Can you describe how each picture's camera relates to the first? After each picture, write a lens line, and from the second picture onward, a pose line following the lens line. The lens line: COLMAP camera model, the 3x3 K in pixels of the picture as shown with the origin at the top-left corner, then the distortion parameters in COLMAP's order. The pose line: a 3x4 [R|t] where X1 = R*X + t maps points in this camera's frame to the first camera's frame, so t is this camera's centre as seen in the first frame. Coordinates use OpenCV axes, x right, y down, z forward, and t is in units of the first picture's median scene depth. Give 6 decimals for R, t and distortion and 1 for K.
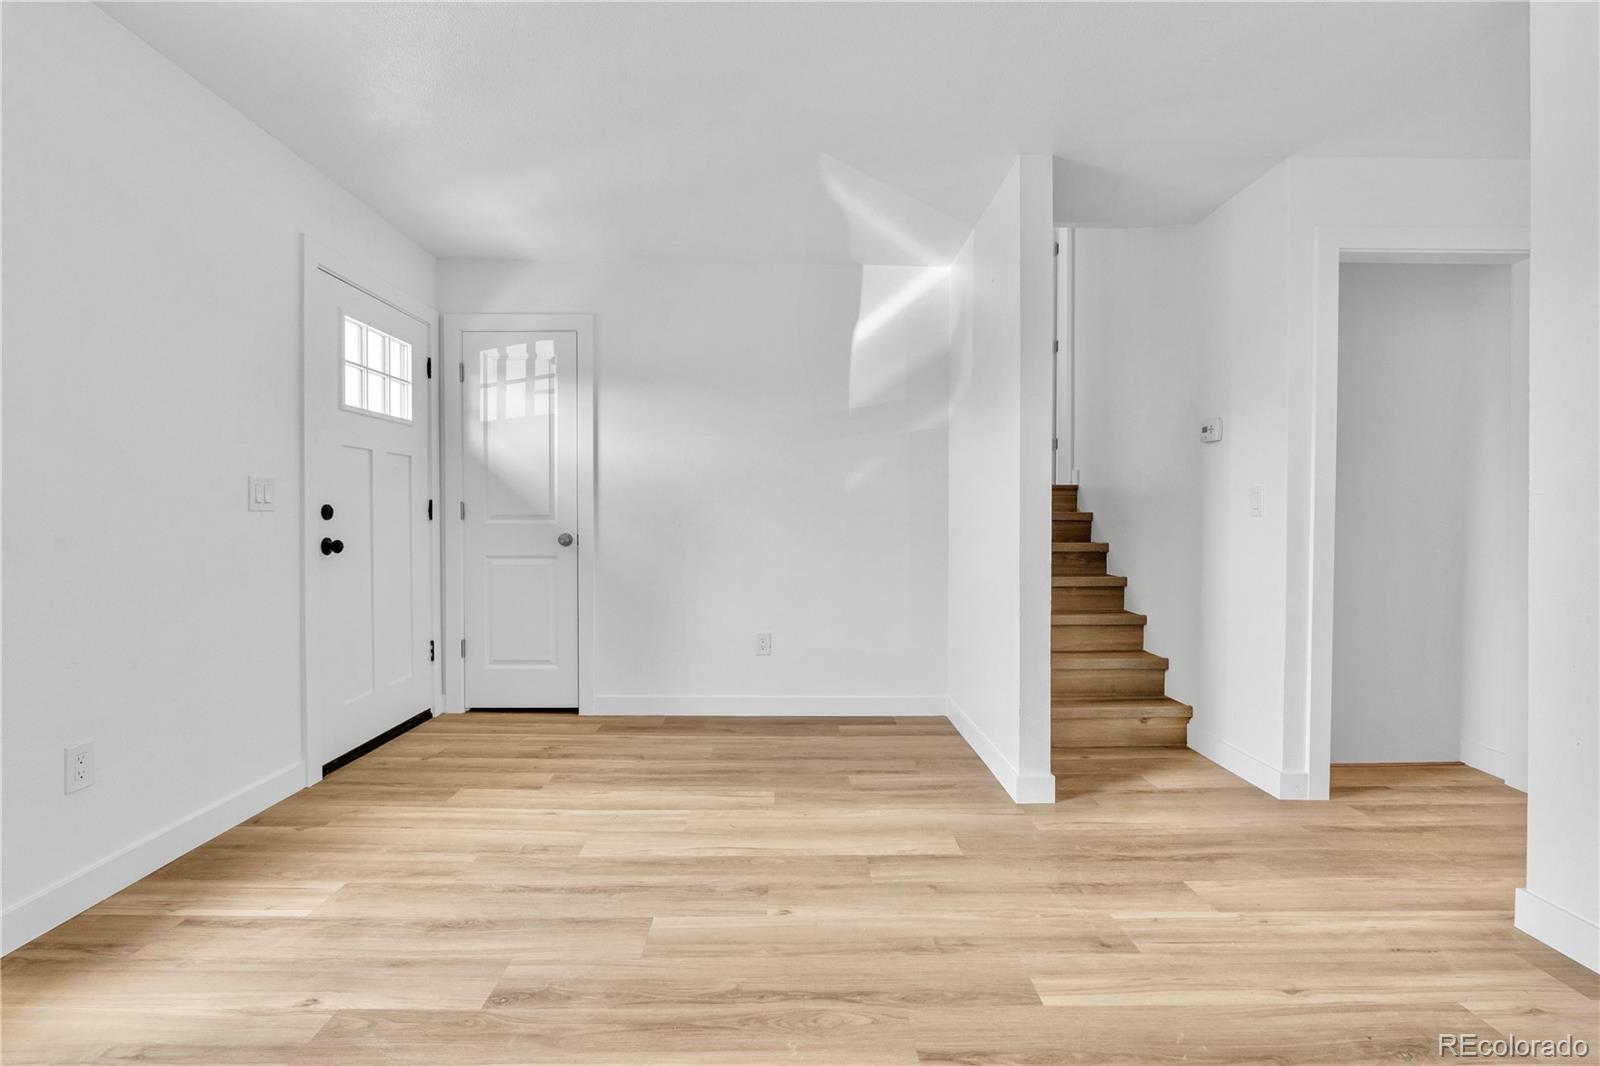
lens RADIAL K [[727.5, 0, 791.5], [0, 727.5, 510.6], [0, 0, 1]] dist [-0.011228, 0.004585]
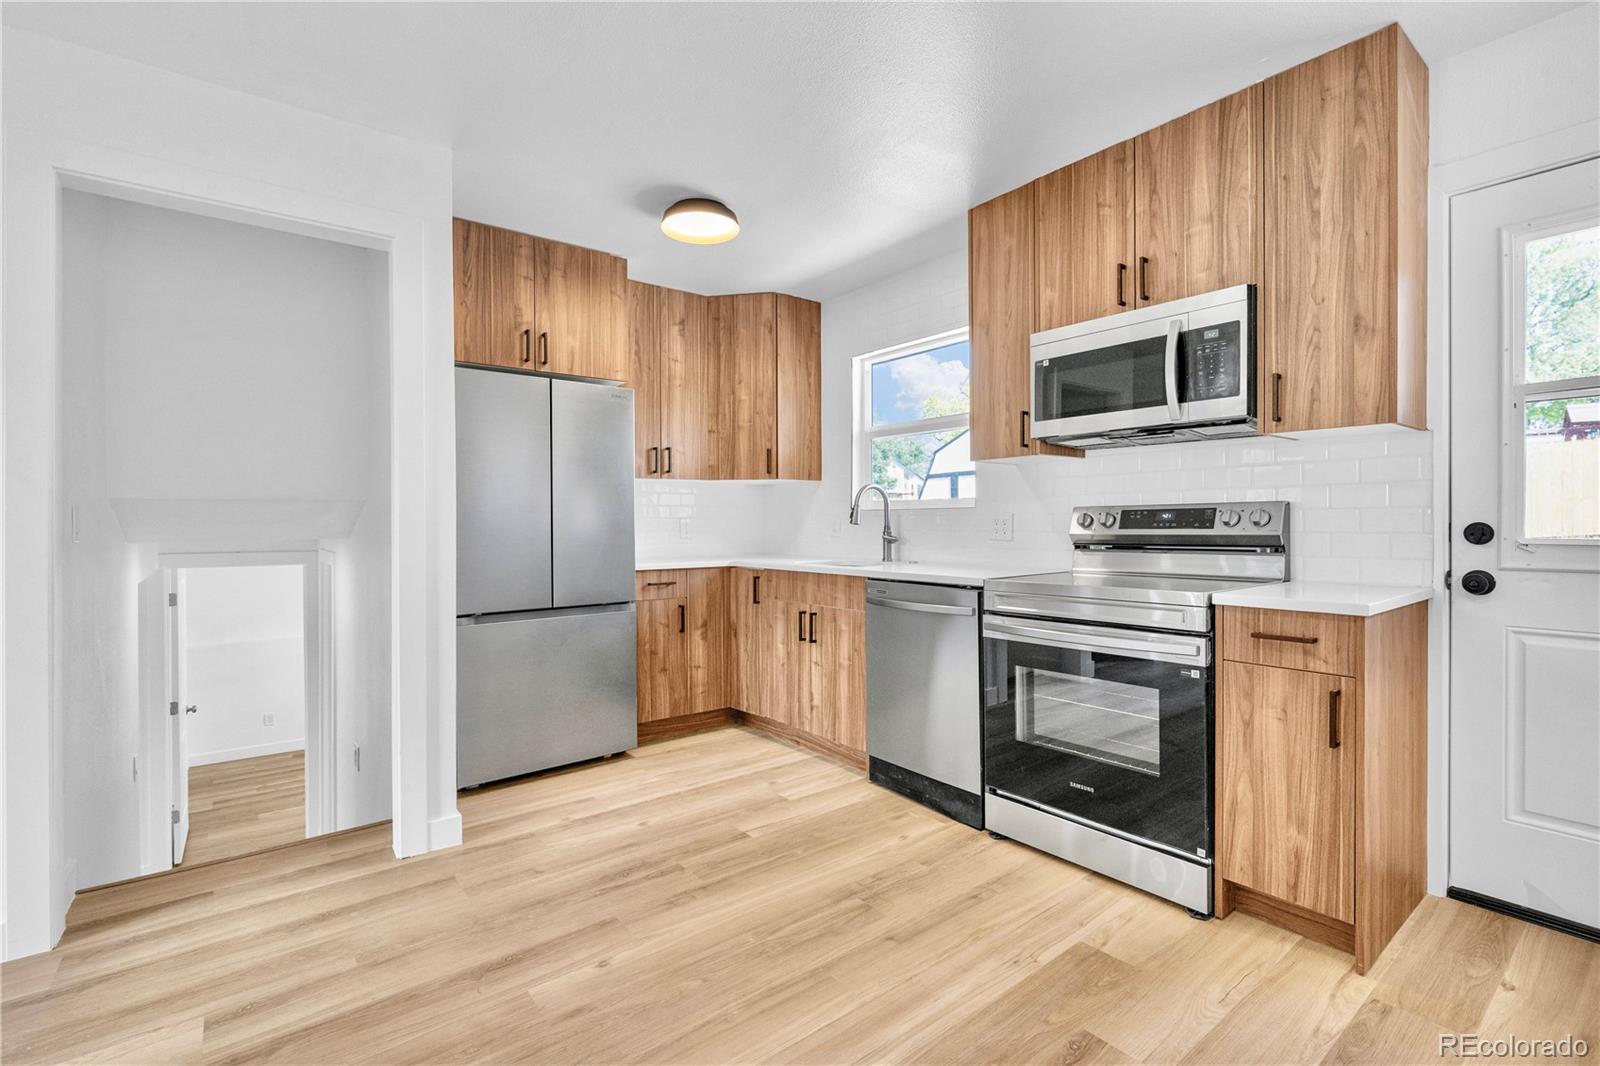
lens RADIAL K [[727.5, 0, 801.3], [0, 727.5, 520.6], [0, 0, 1]] dist [-0.011228, 0.004585]
pose [[0.797492, -0.003675, 0.603319, 0.893547], [0.004072, 0.999991, 0.000709, -0.013211], [-0.603316, 0.001891, 0.797500, 0.002680]]
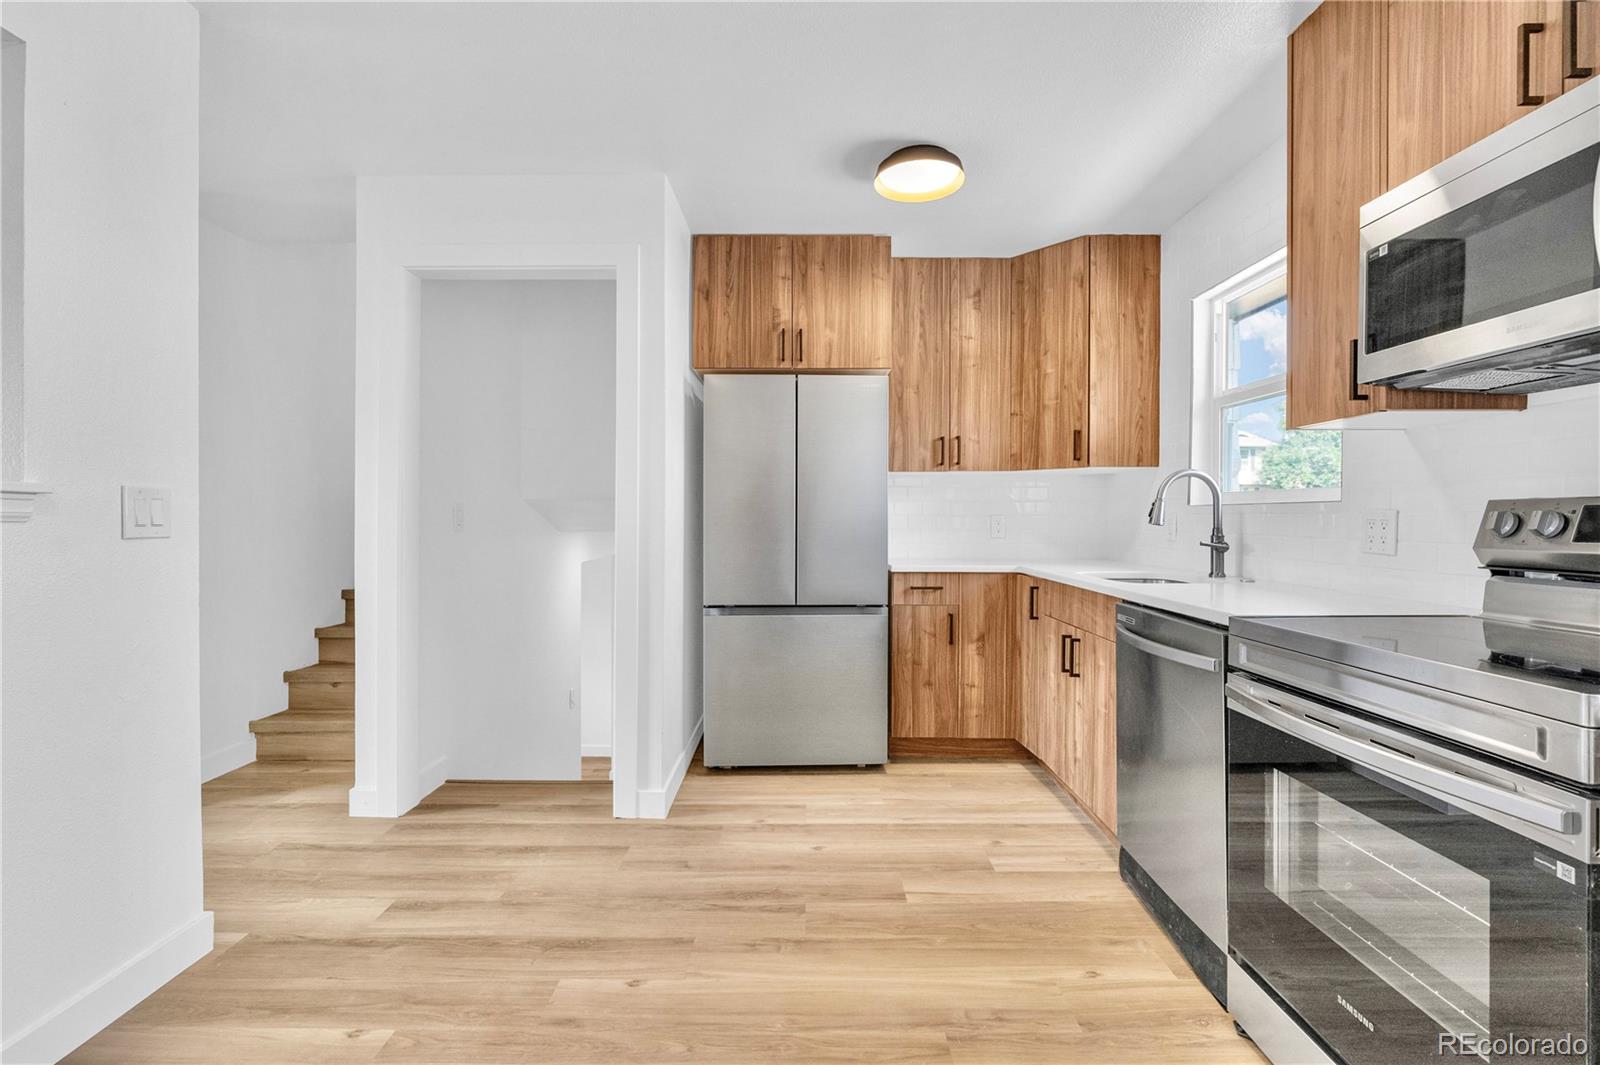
lens RADIAL K [[727.5, 0, 799.6], [0, 727.5, 518.0], [0, 0, 1]] dist [-0.011228, 0.004585]
pose [[0.999777, 0.001293, -0.021075, 1.305600], [-0.001212, 0.999992, 0.003864, -0.017558], [0.021080, -0.003838, 0.999770, 0.012818]]
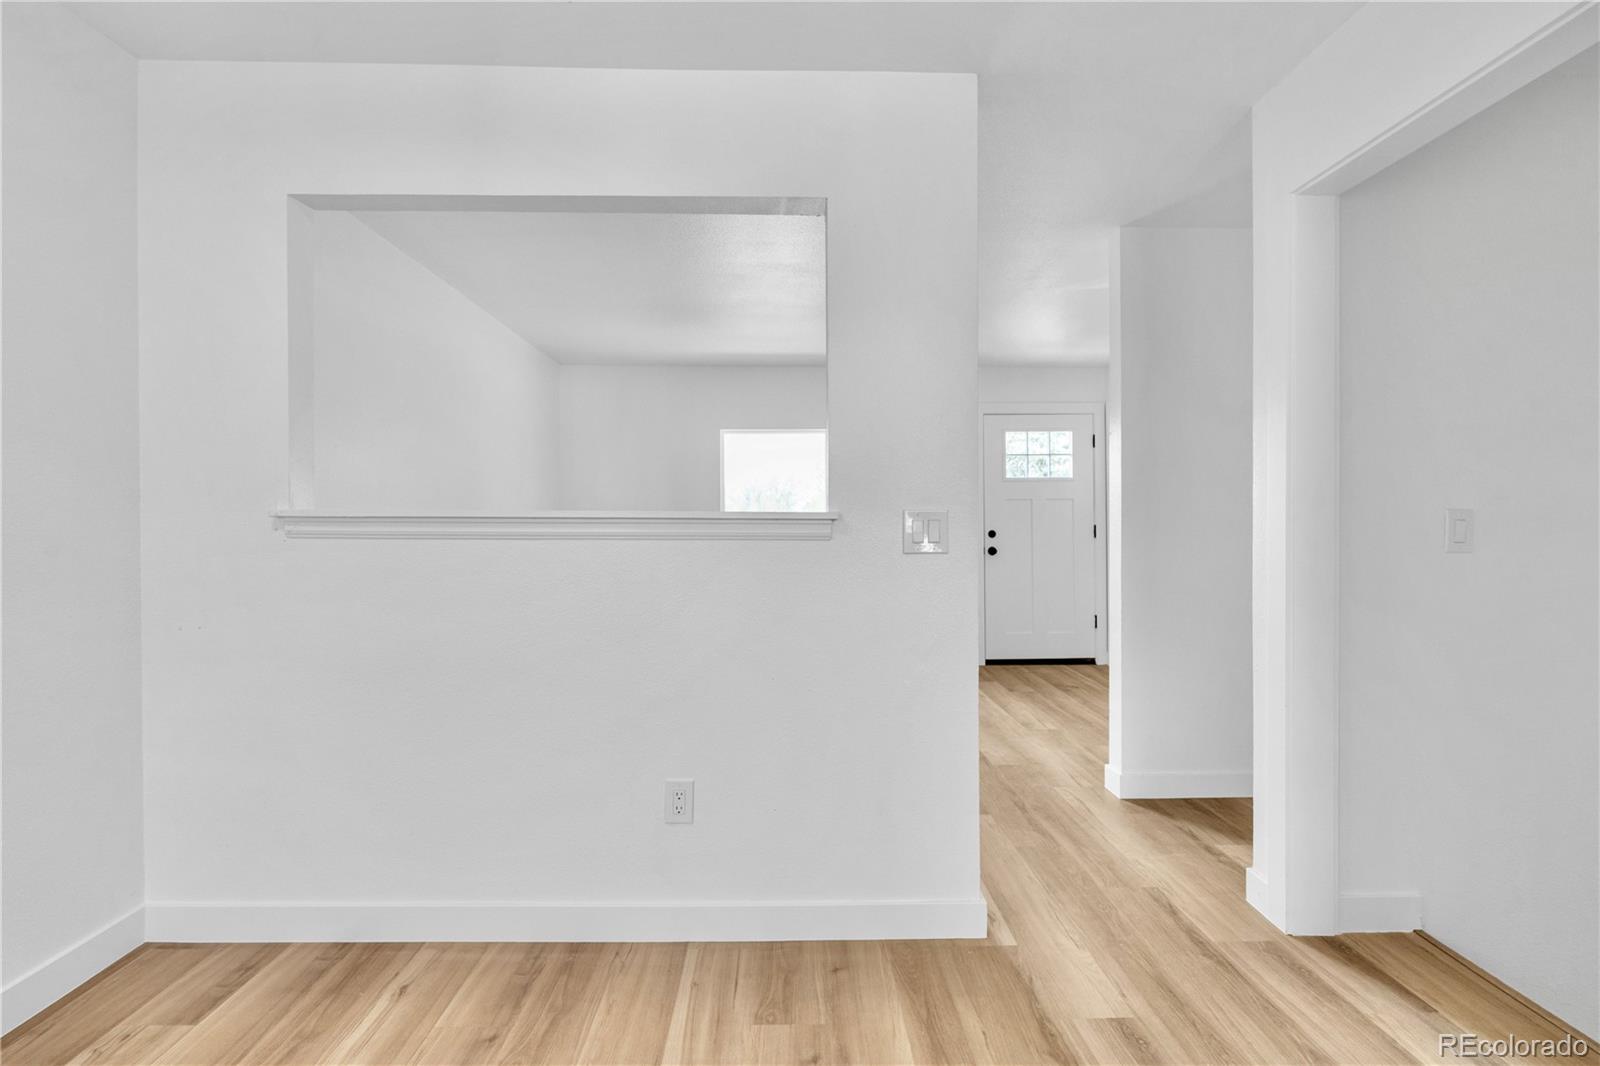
lens RADIAL K [[727.5, 0, 798.8], [0, 727.5, 532.1], [0, 0, 1]] dist [-0.011228, 0.004585]
pose [[0.002334, 0.007669, -0.999968, 1.469942], [0.012220, 0.999896, 0.007697, -0.026697], [0.999923, -0.012237, 0.002240, 0.496065]]
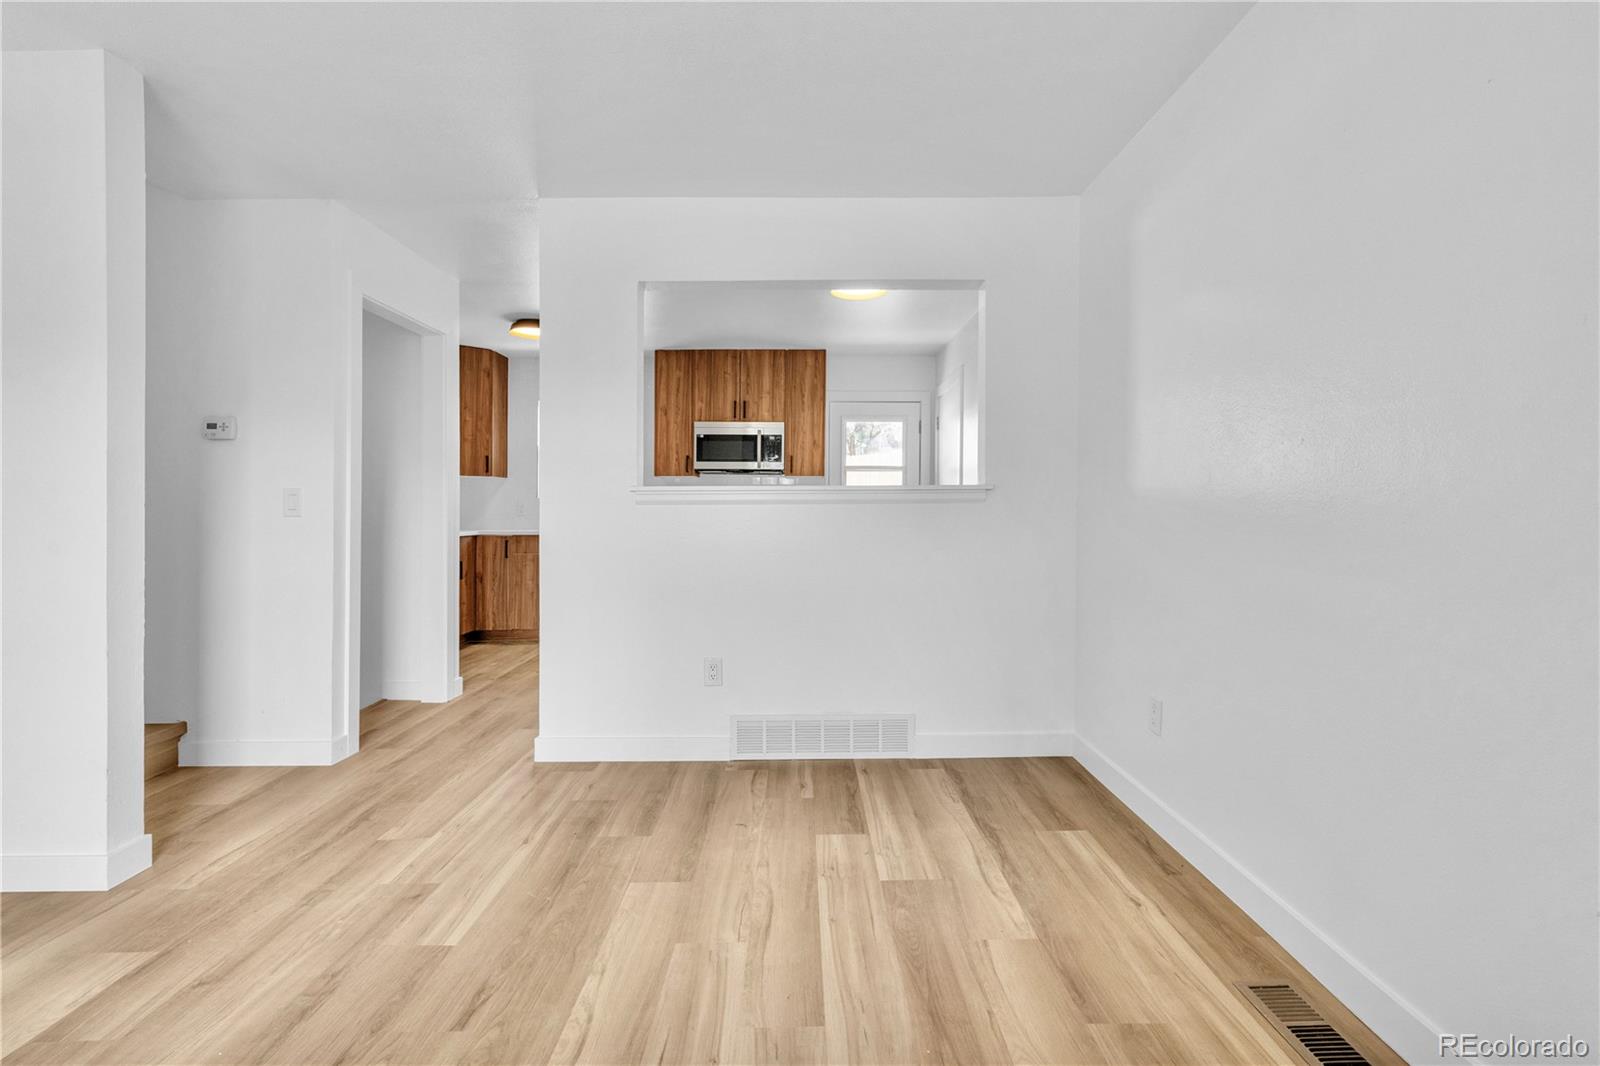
lens RADIAL K [[727.5, 0, 807.5], [0, 727.5, 514.3], [0, 0, 1]] dist [-0.011228, 0.004585]
pose [[0.009087, -0.010542, 0.999903, -0.449830], [-0.006133, 0.999925, 0.010598, -0.012135], [-0.999940, -0.006229, 0.009021, 0.243062]]
